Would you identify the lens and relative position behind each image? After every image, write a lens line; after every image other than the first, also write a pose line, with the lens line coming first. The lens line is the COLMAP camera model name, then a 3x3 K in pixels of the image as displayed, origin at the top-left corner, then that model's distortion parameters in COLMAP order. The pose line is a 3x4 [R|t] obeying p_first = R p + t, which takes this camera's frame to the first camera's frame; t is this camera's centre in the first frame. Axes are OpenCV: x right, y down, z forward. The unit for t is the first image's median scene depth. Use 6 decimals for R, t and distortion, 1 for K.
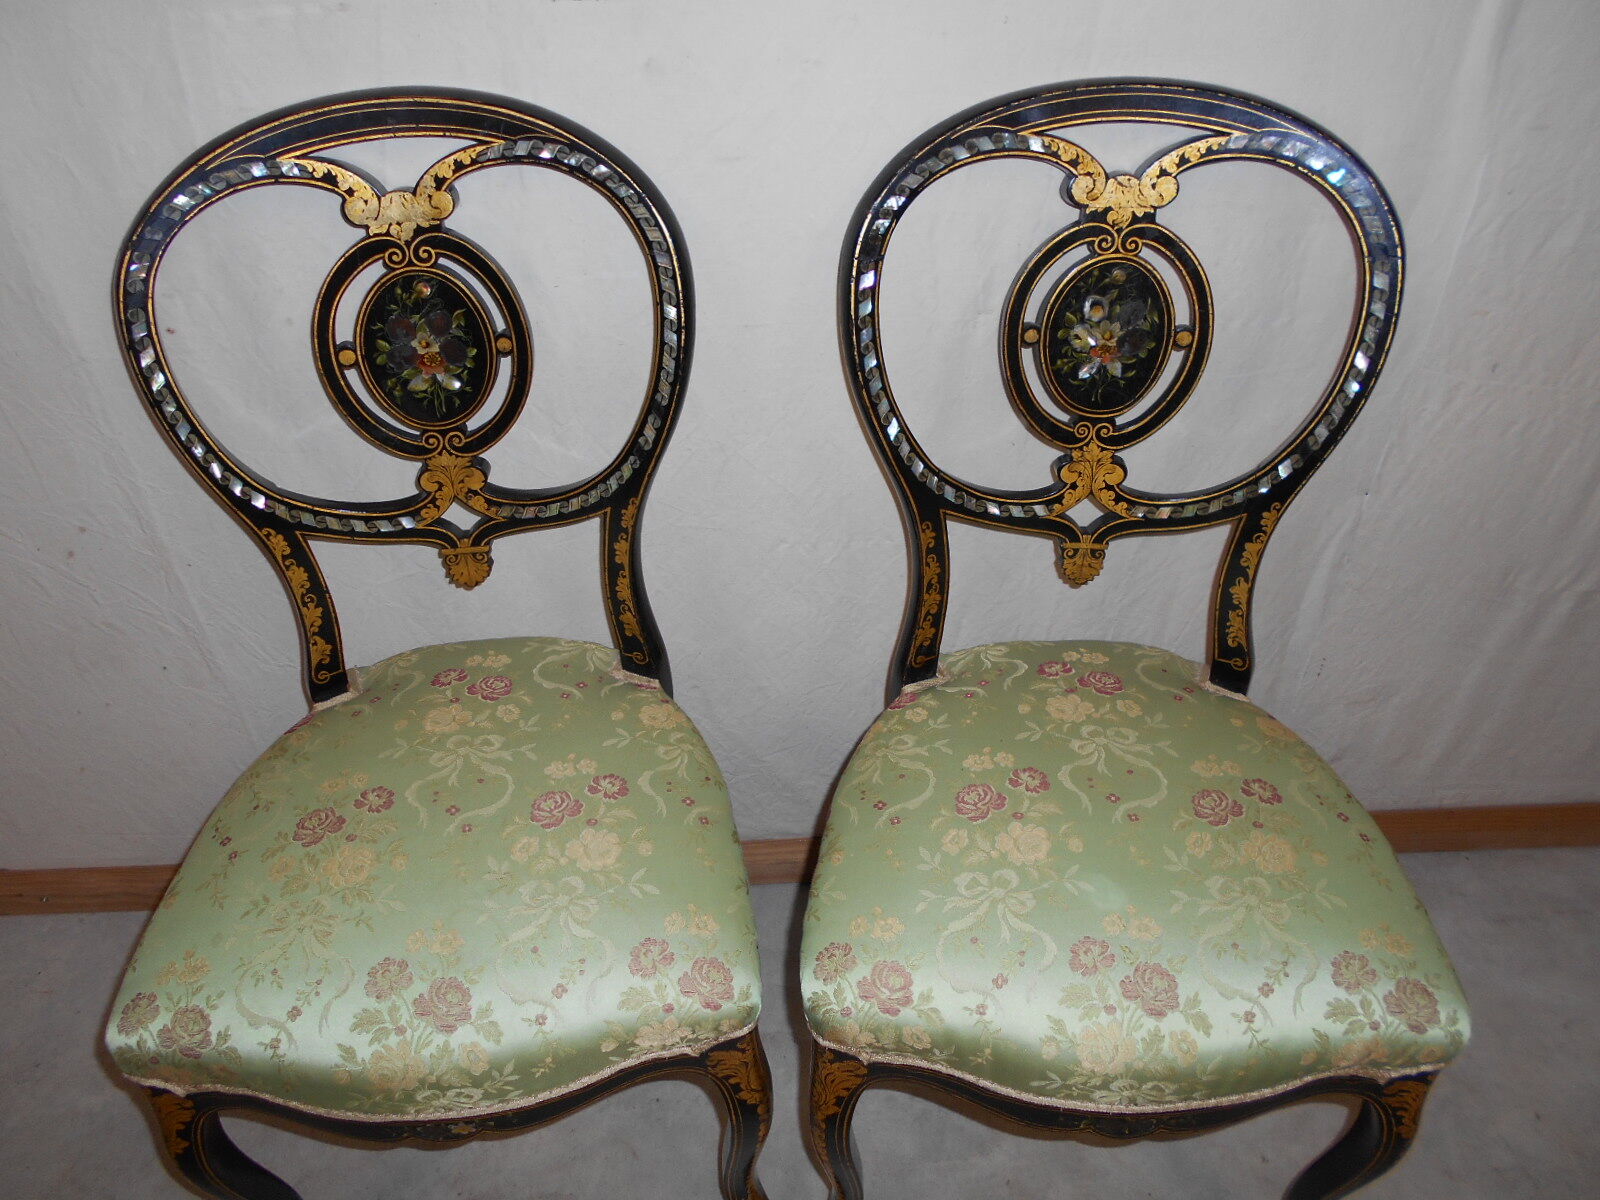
lens RADIAL K [[1213.6, 0, 799.3], [0, 1213.6, 600.6], [0, 0, 1]] dist [-0.024994, 0.001235]
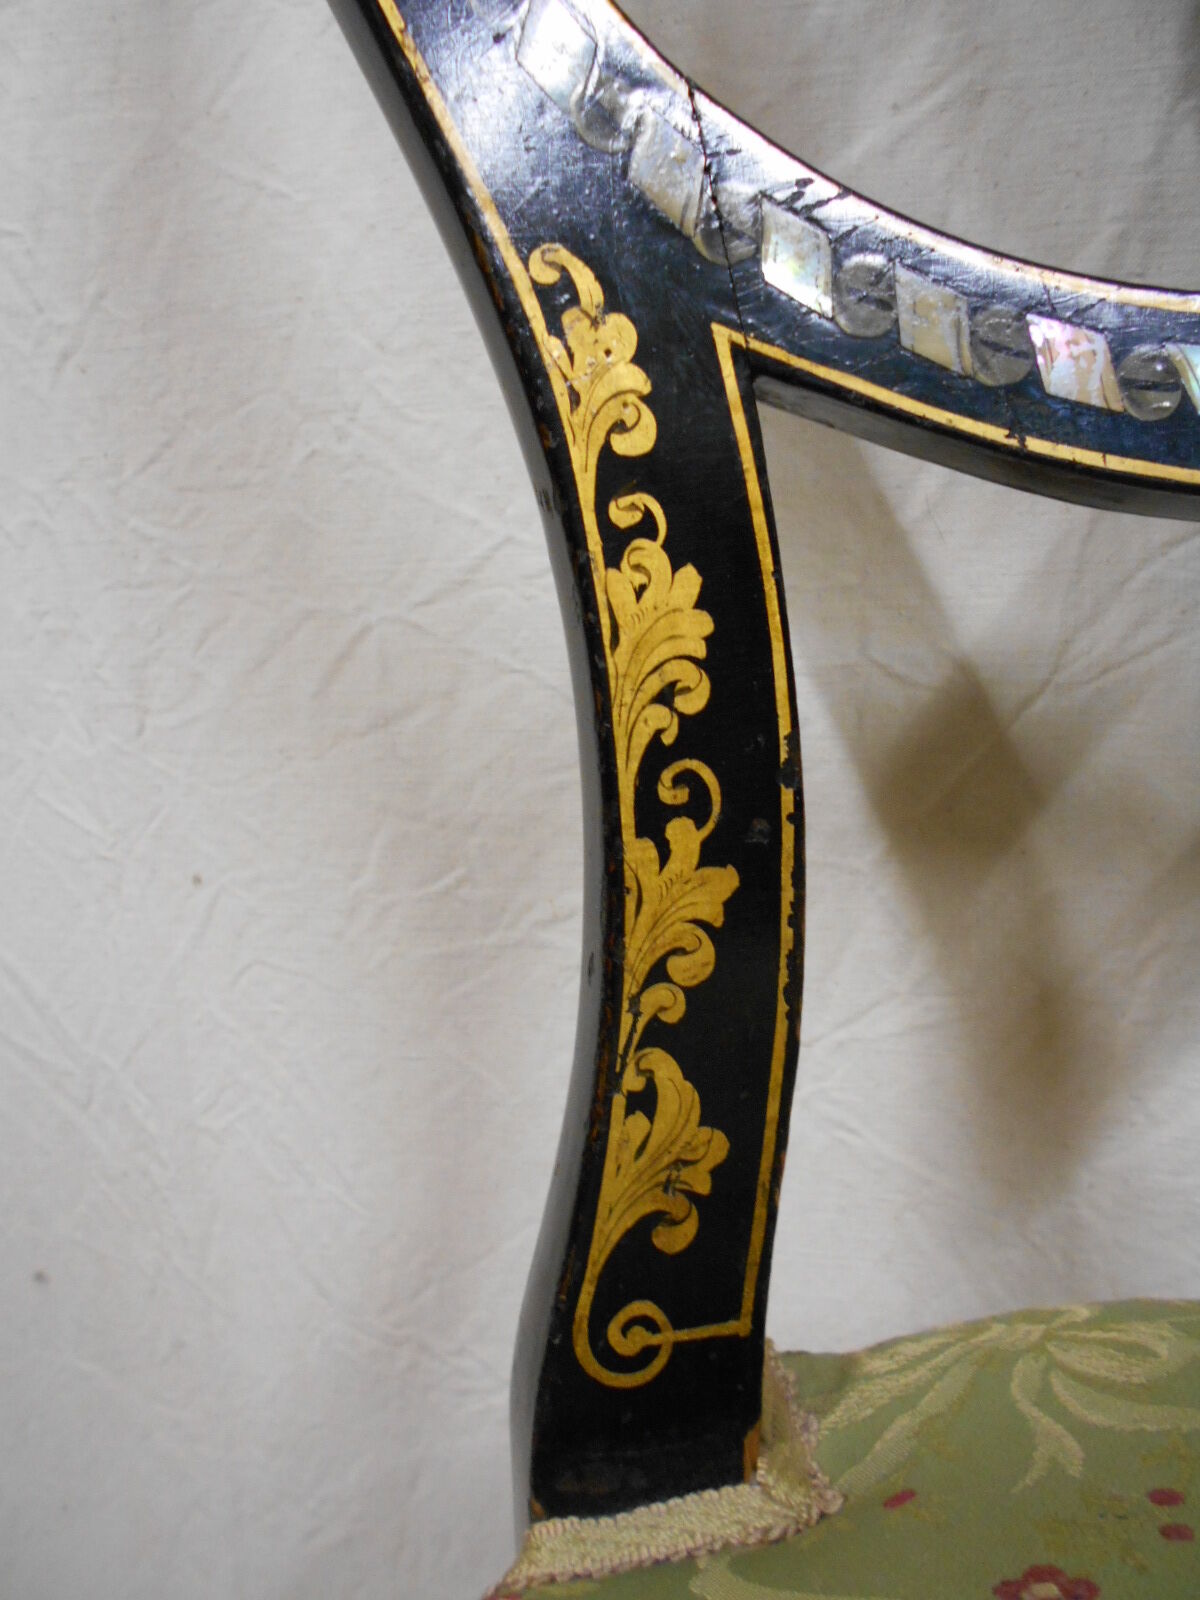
lens RADIAL K [[1213.6, 0, 599.5], [0, 1213.6, 800.9], [0, 0, 1]] dist [-0.024994, 0.001235]
pose [[0.916034, 0.046375, -0.398411, -0.351828], [-0.230901, 0.873170, -0.429254, 0.074372], [0.327974, 0.485205, 0.810561, 0.867446]]
